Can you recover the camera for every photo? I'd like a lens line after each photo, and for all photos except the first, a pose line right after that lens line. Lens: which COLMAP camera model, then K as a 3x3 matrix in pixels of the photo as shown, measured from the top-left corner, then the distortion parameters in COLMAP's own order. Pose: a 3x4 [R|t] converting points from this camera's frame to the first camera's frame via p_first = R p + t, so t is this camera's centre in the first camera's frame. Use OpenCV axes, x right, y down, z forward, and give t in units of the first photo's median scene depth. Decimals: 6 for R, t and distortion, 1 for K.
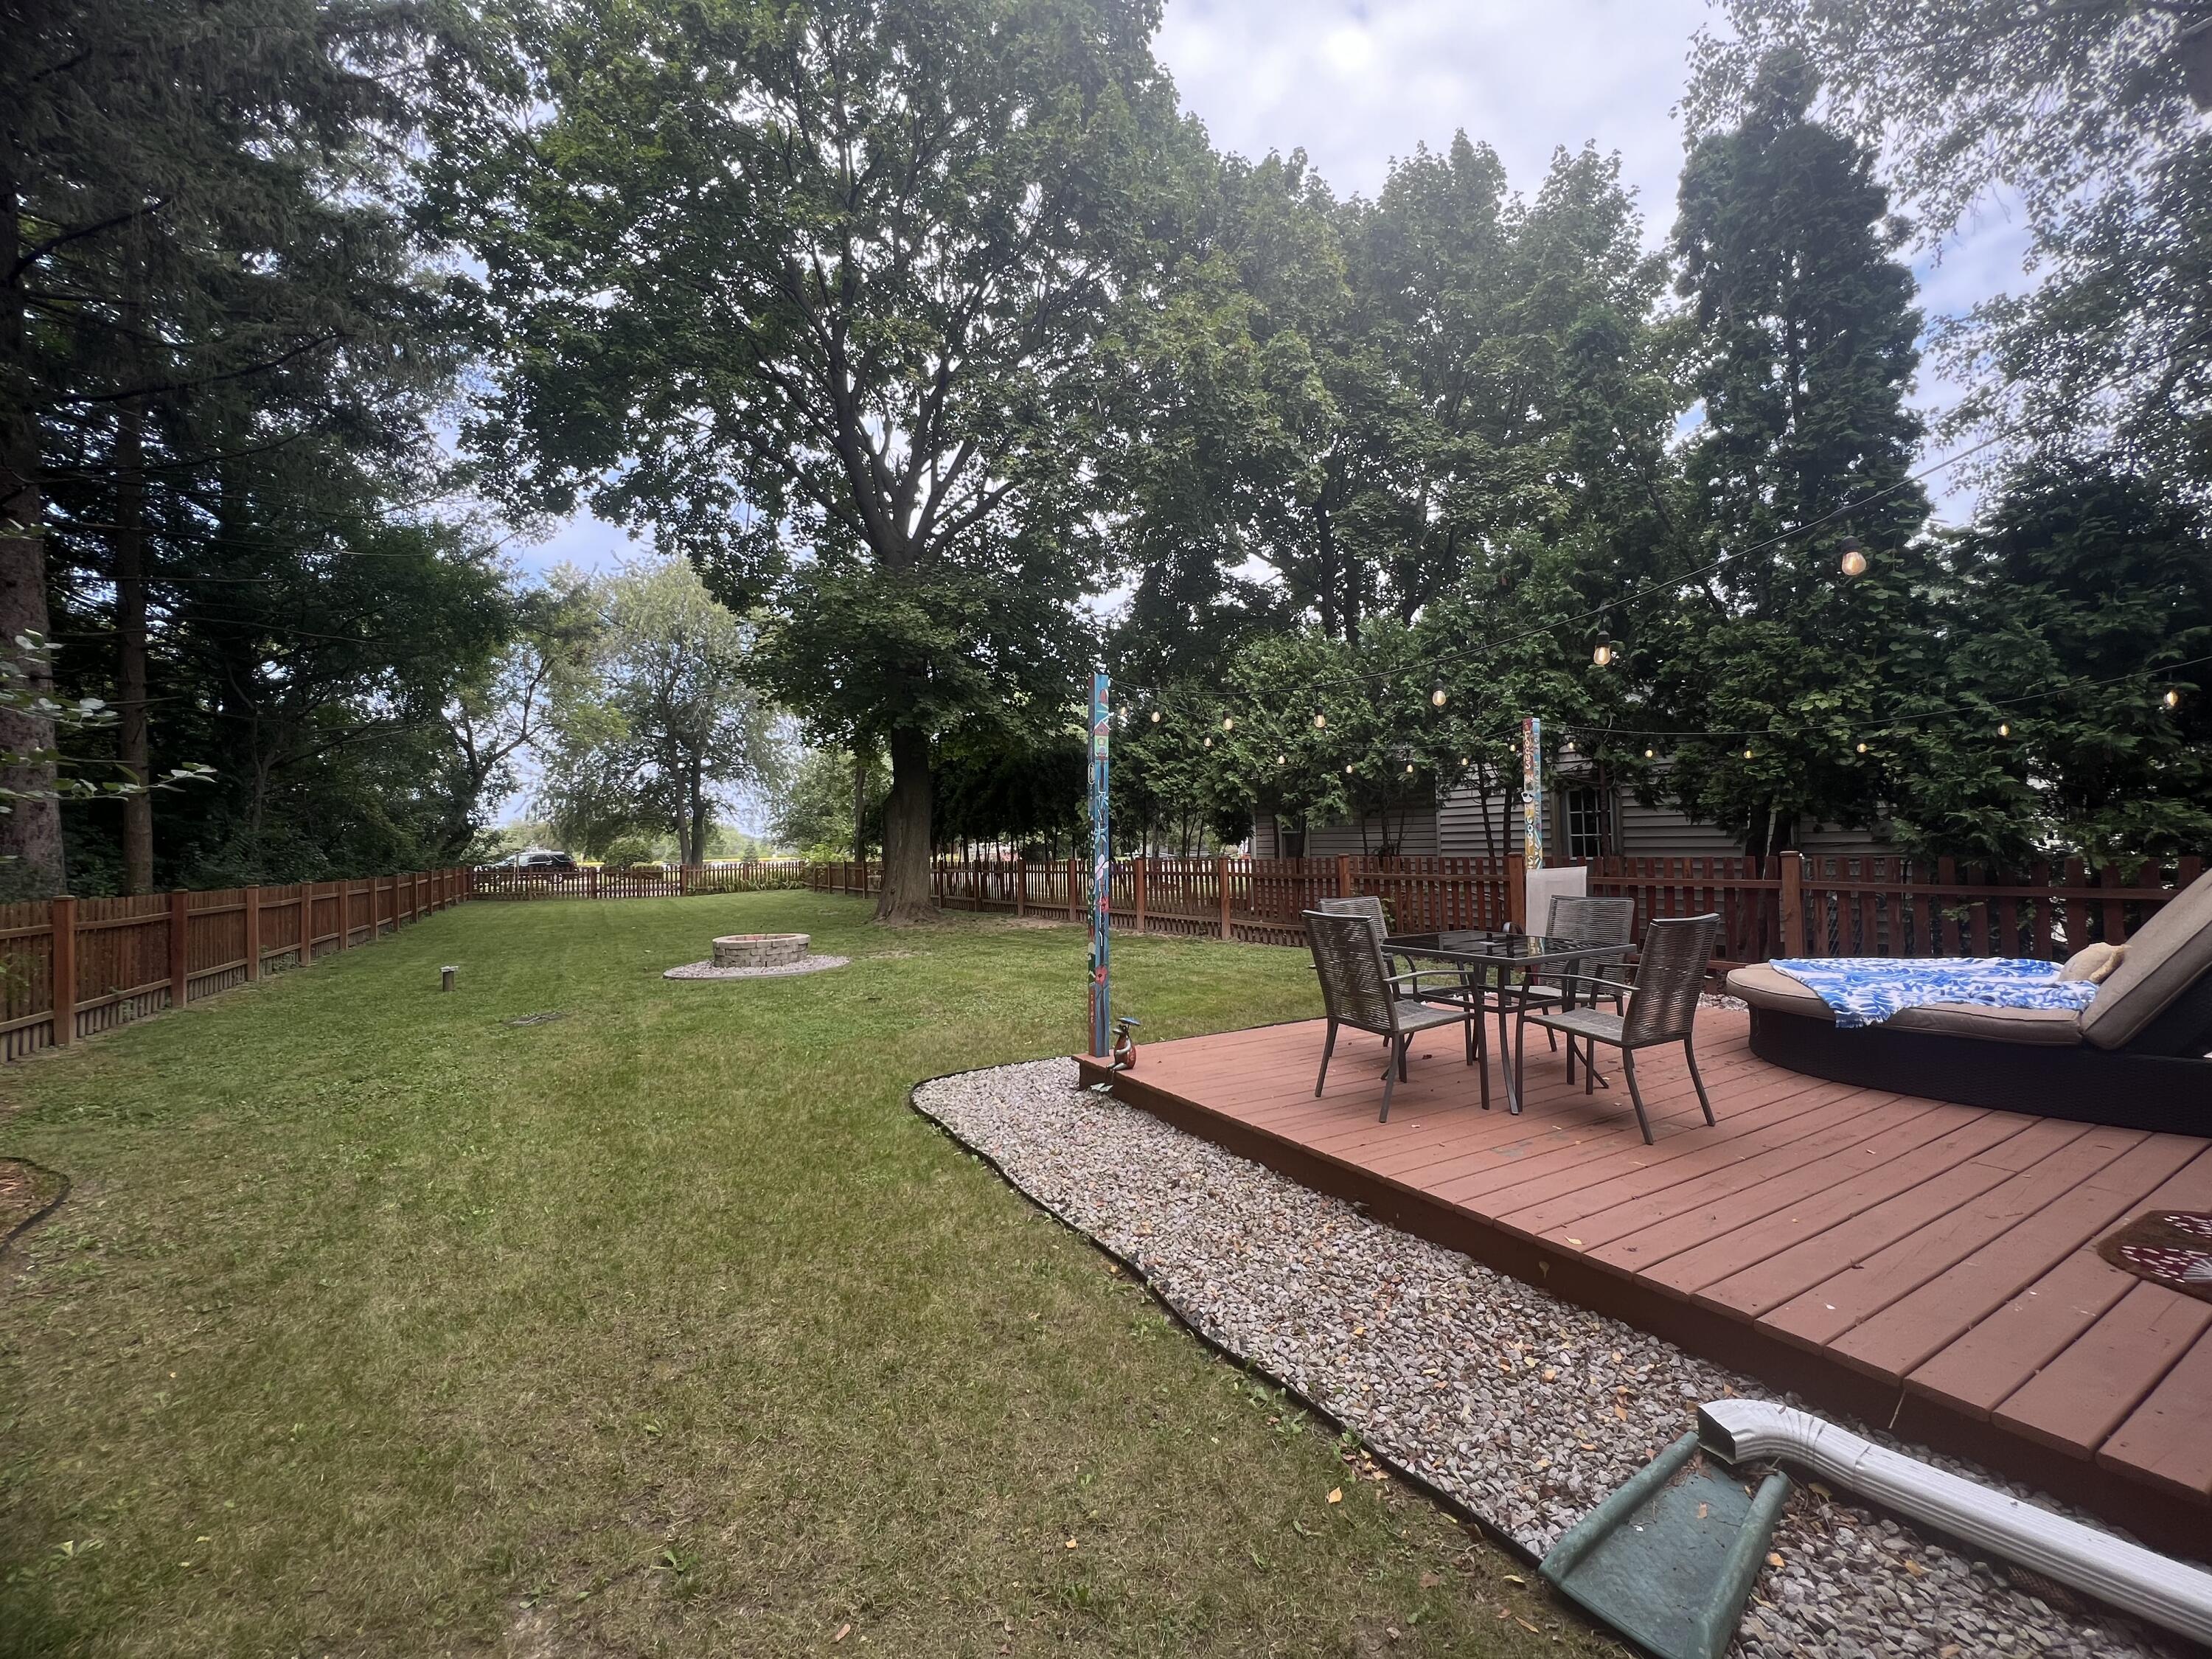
lens RADIAL K [[893.2, 0, 1099.4], [0, 893.2, 836.5], [0, 0, 1]] dist [0.000961, 0.000222]
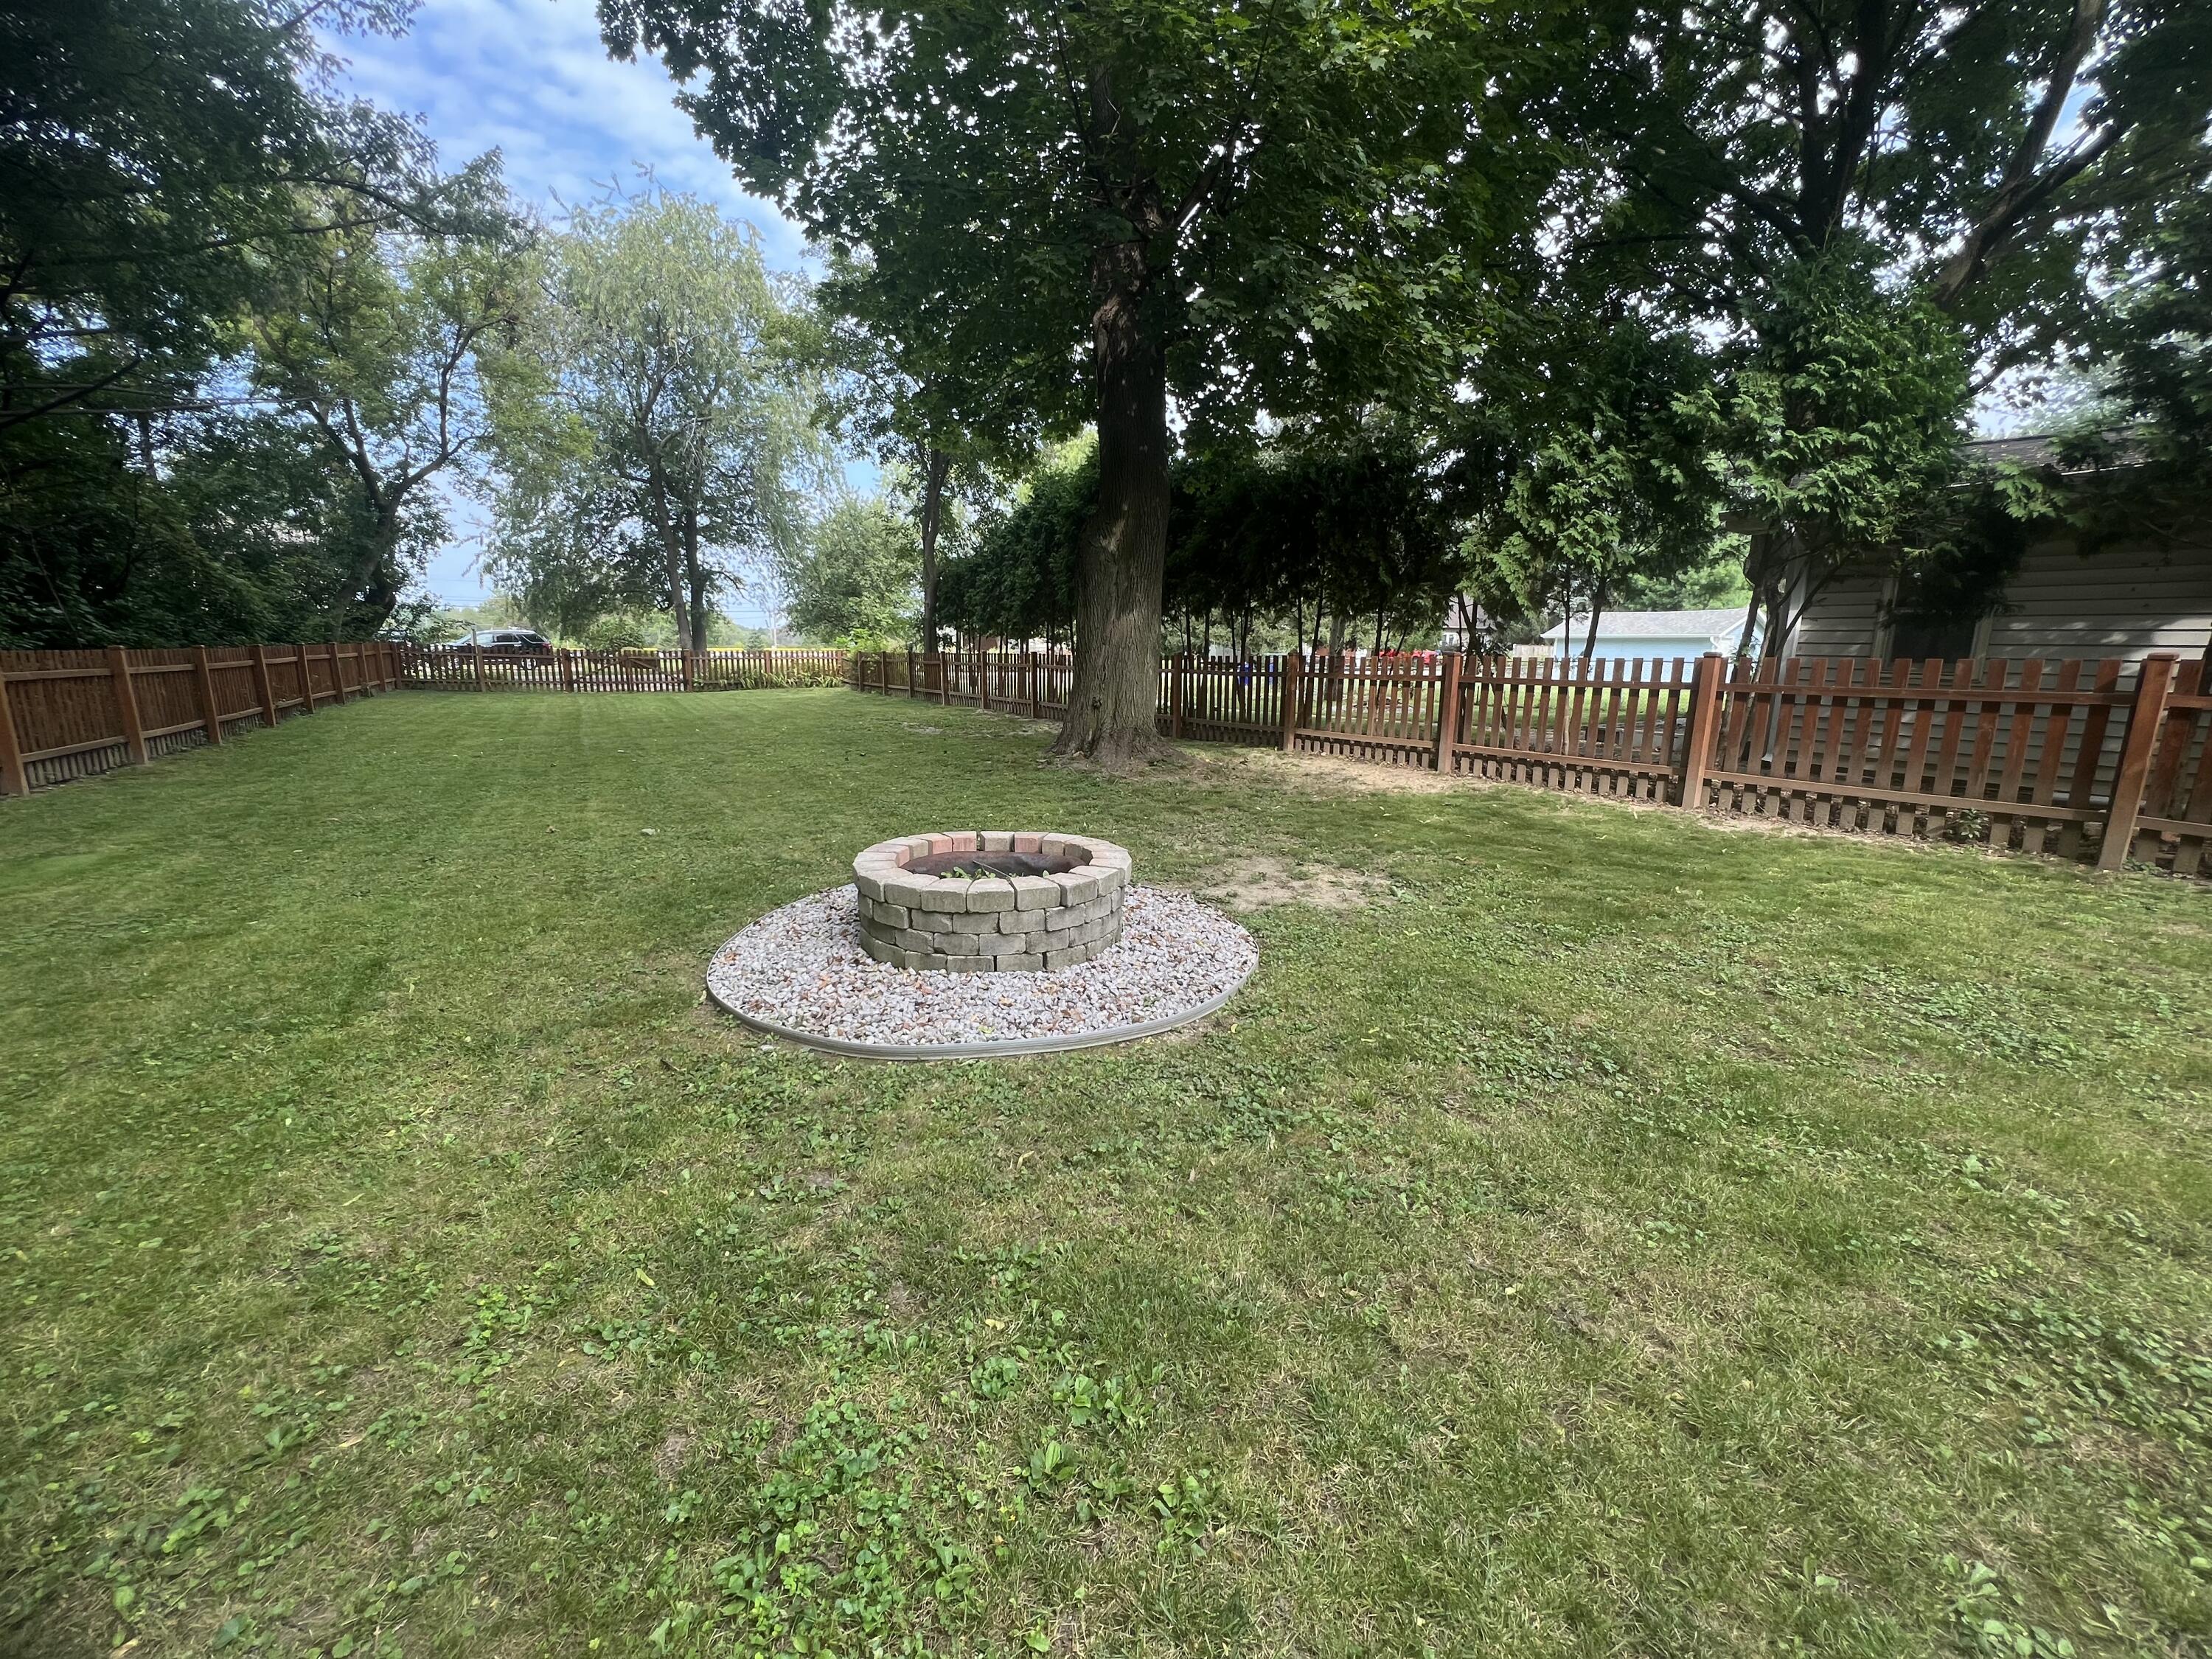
lens RADIAL K [[893.2, 0, 1106.9], [0, 893.2, 830.9], [0, 0, 1]] dist [0.000961, 0.000222]
pose [[0.999546, 0.028079, 0.010966, -0.108450], [-0.029763, 0.976987, 0.211210, 0.010577], [-0.004783, -0.211441, 0.977379, 0.216629]]
